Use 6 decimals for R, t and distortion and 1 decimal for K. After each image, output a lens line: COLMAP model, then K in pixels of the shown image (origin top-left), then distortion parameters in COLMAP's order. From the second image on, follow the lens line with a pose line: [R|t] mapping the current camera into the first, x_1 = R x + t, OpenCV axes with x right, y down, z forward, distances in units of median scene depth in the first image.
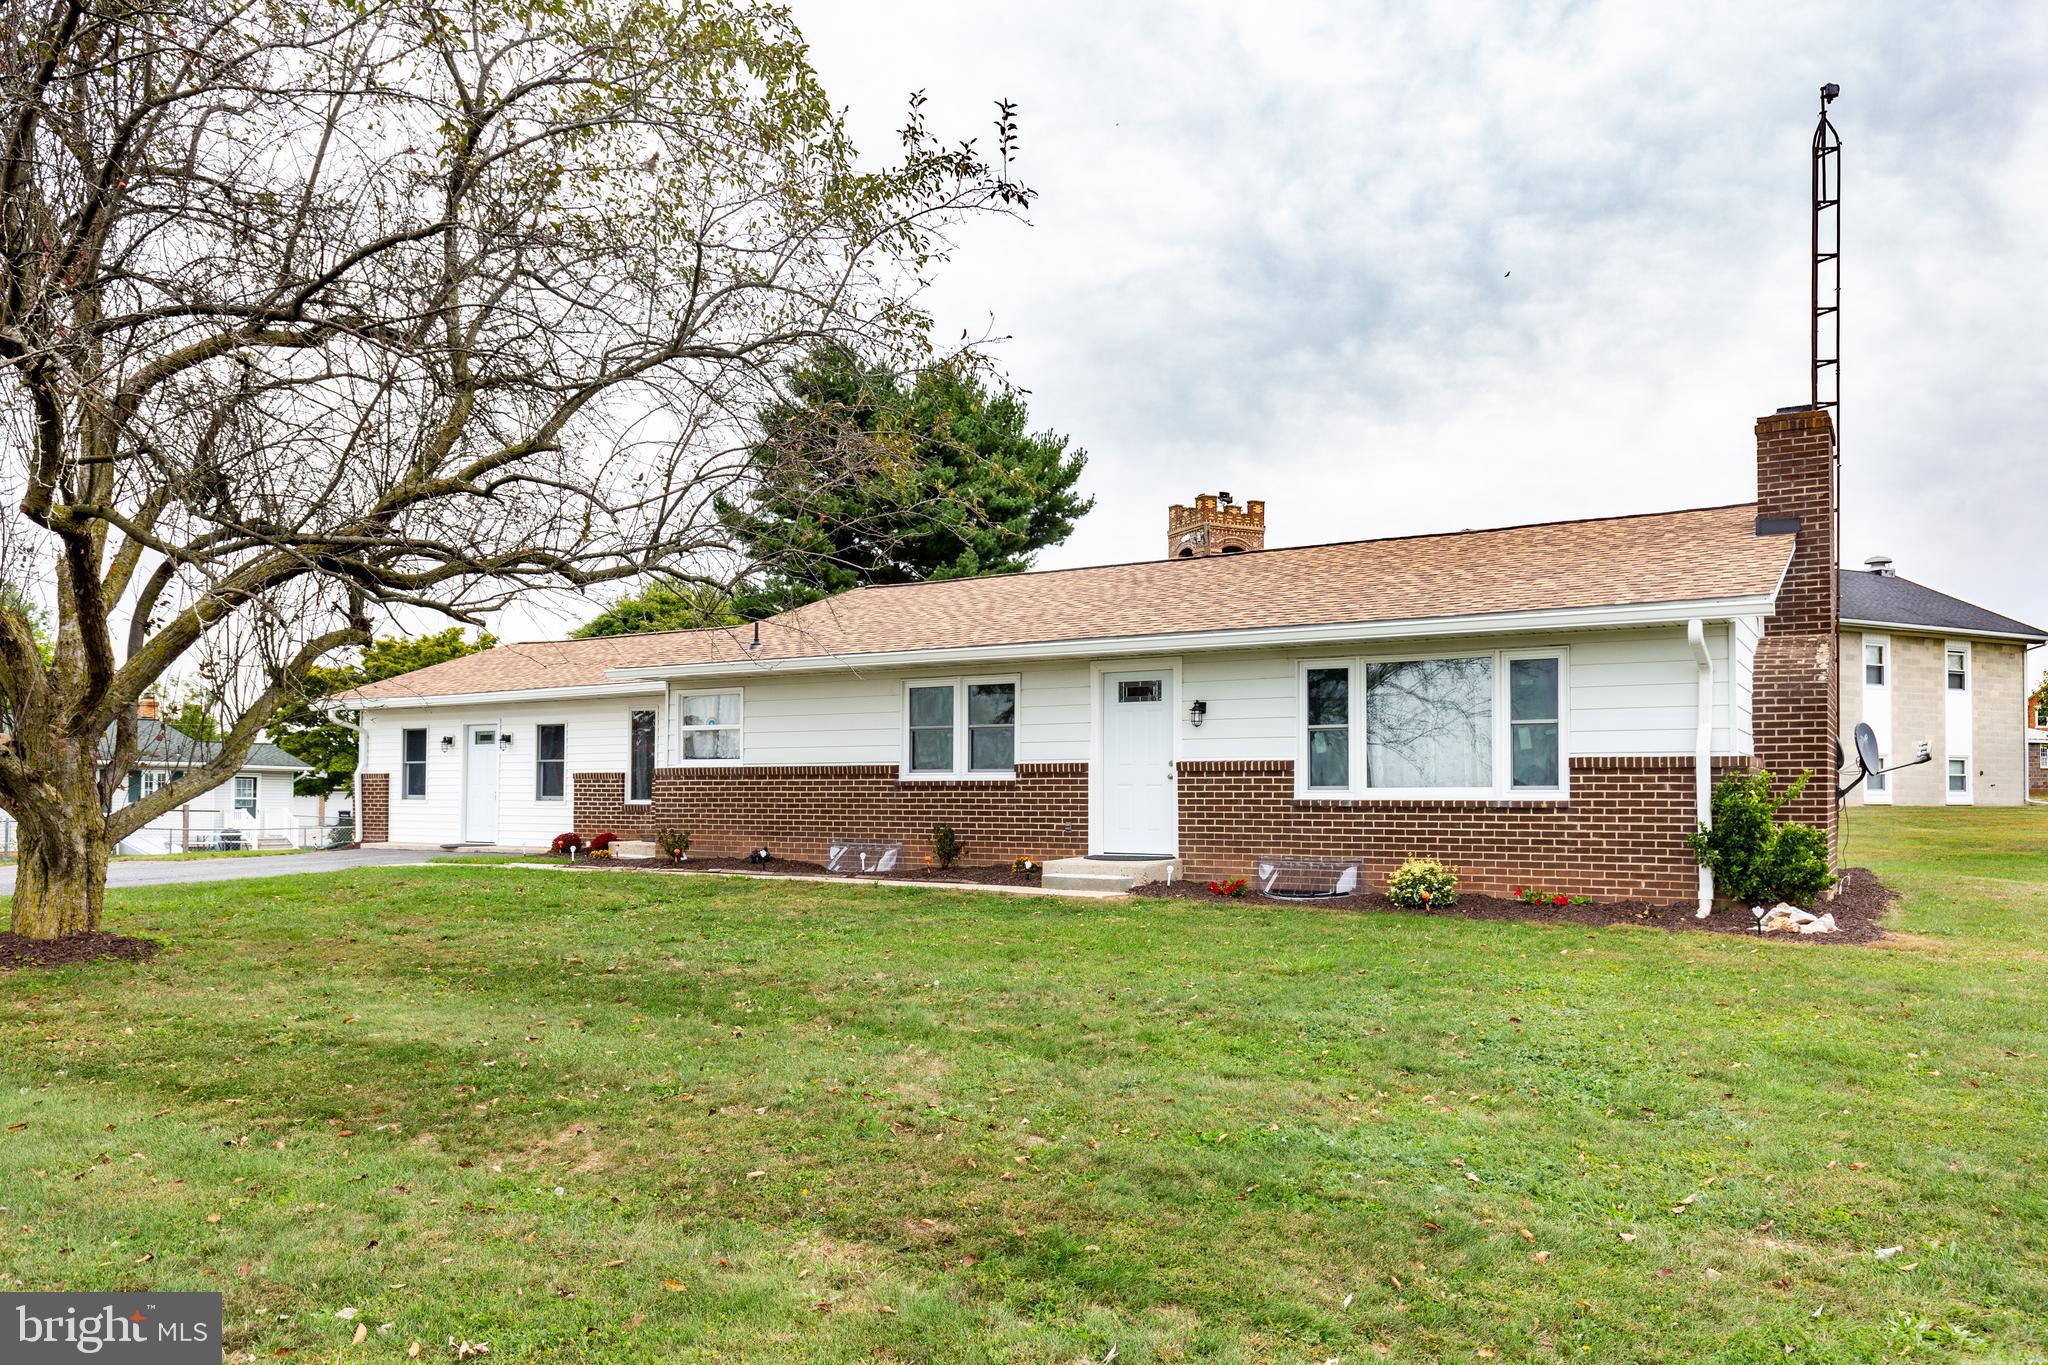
lens RADIAL K [[1433.5, 0, 1025.1], [0, 1433.5, 719.0], [0, 0, 1]] dist [0.000560, 0.000346]
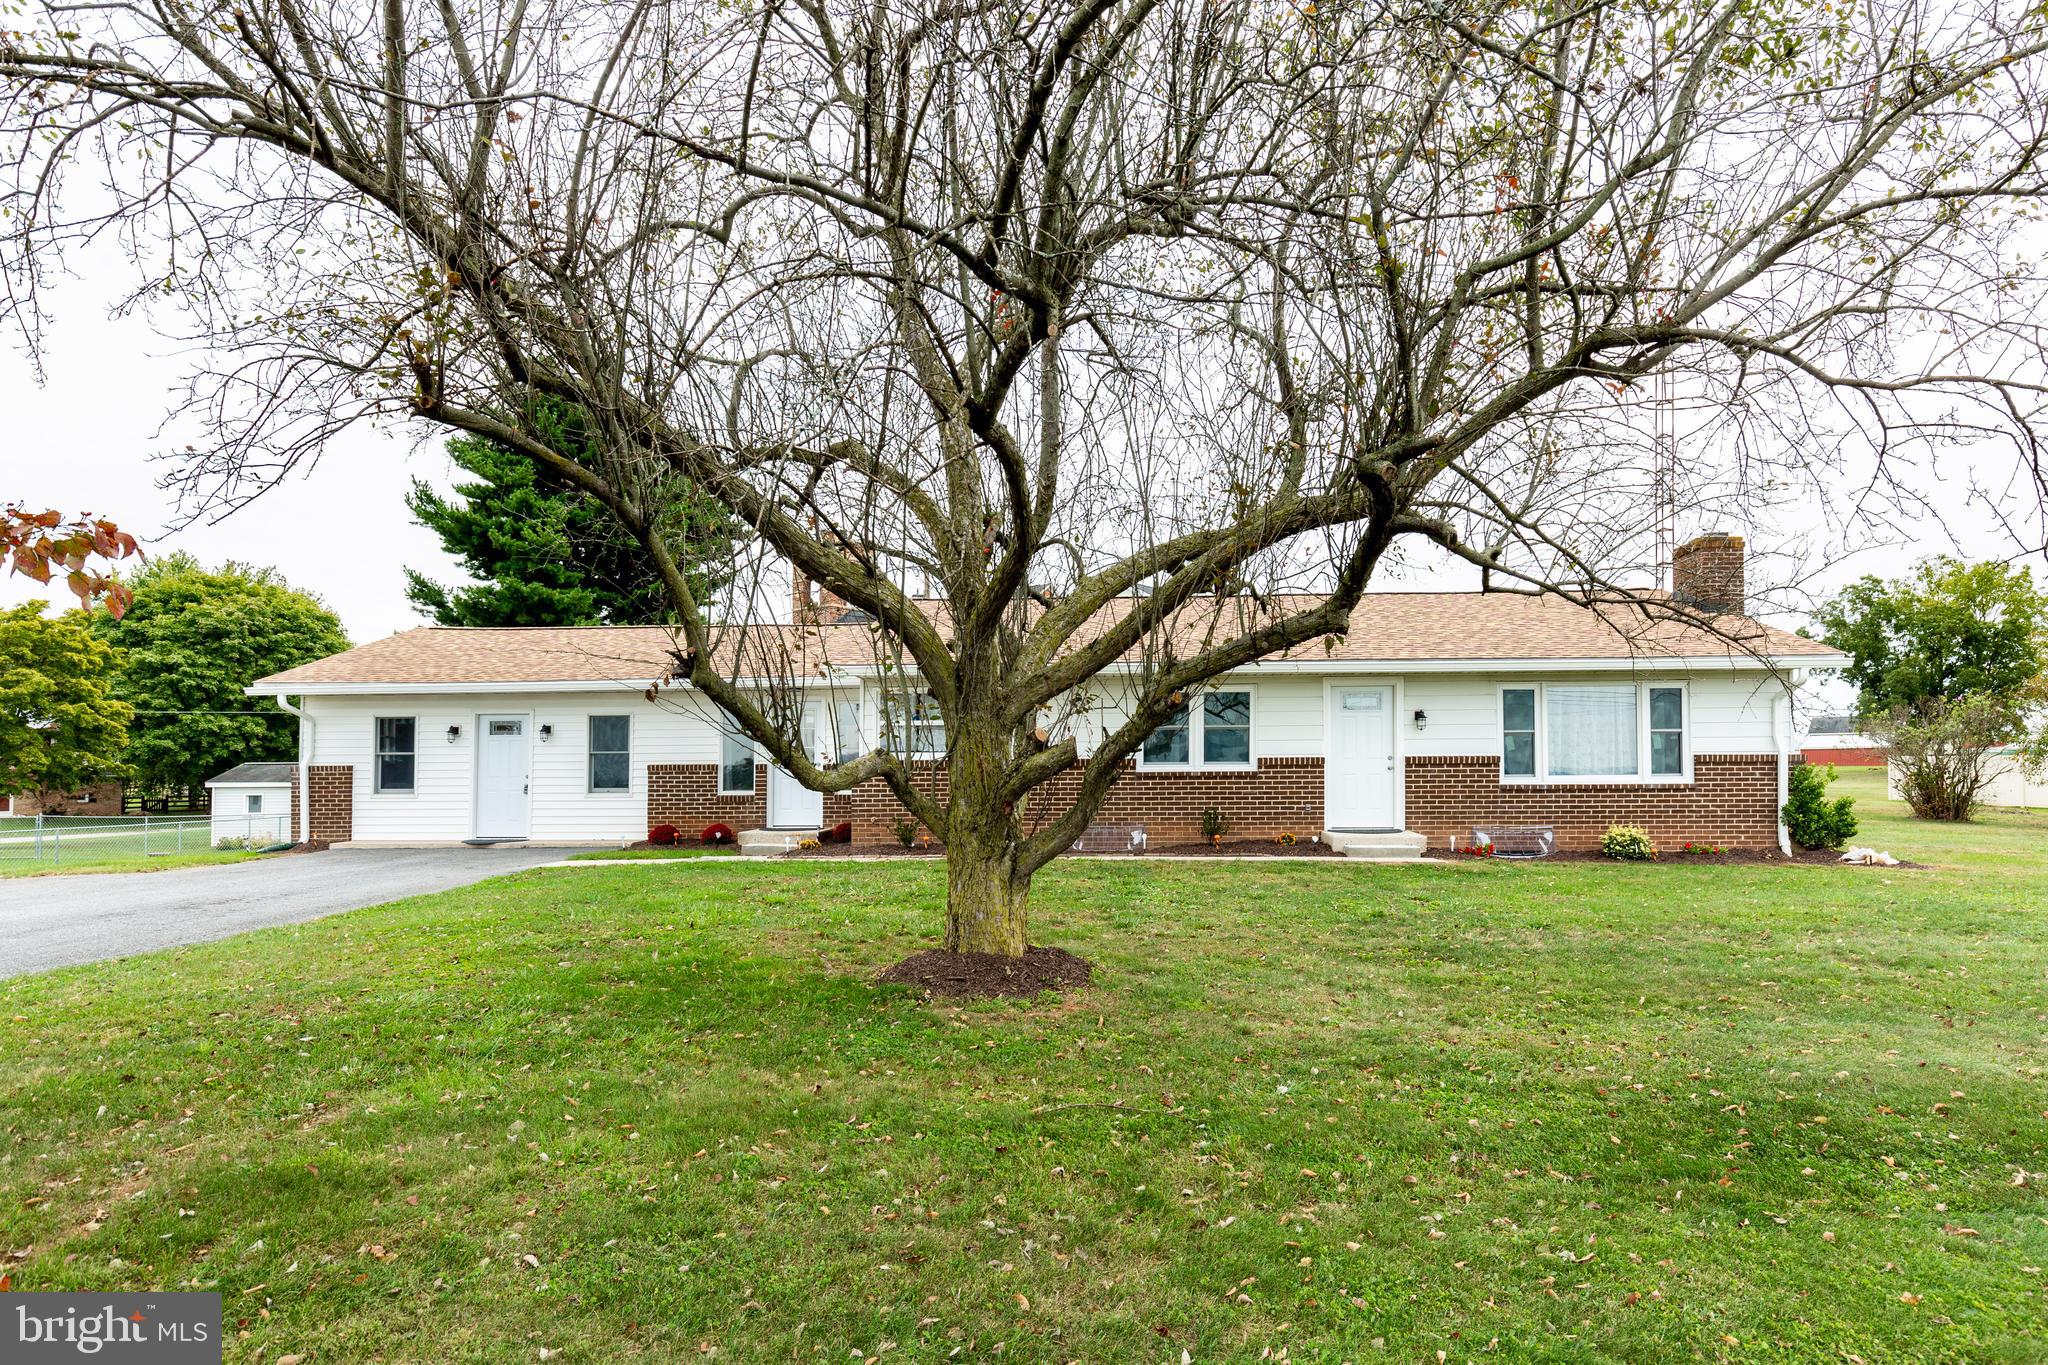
lens RADIAL K [[1101.0, 0, 1024.0], [0, 1101.0, 682.5], [0, 0, 1]] dist [0.013549, 0.000316]
pose [[0.868533, 0.030672, 0.494681, -0.630126], [-0.017252, 0.999349, -0.031672, -0.000211], [-0.495331, 0.018974, 0.868497, 0.256430]]
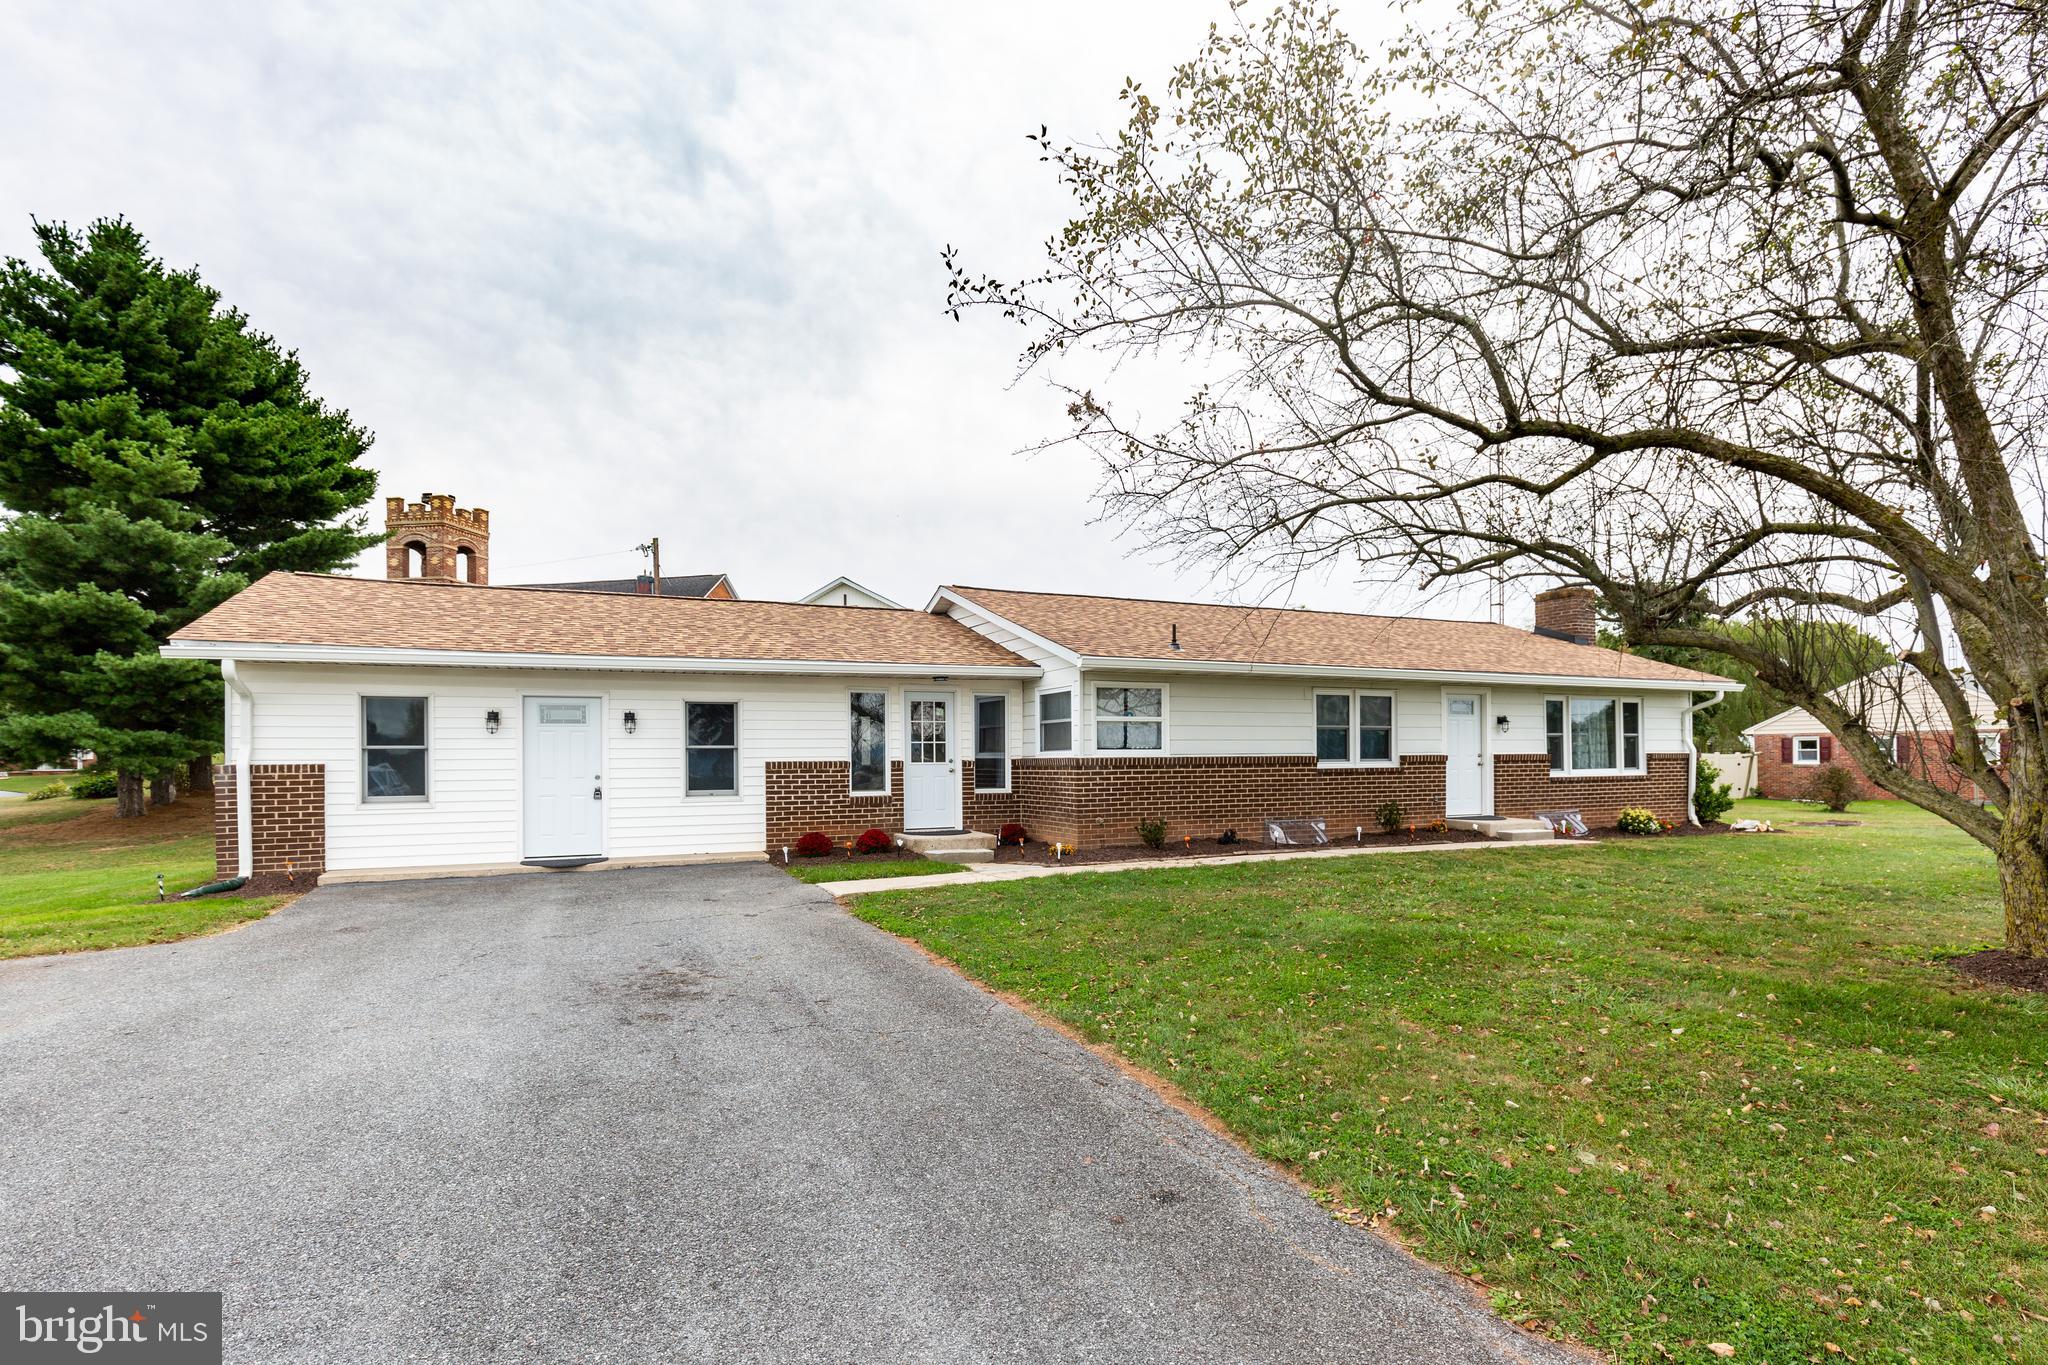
lens RADIAL K [[965.9, 0, 1060.2], [0, 965.9, 760.6], [0, 0, 1]] dist [-0.000140, 0.000237]
pose [[0.549069, -0.010906, 0.835706, -0.930509], [-0.036028, 0.998677, 0.036704, 0.013050], [-0.835000, -0.050262, 0.547949, 0.728755]]
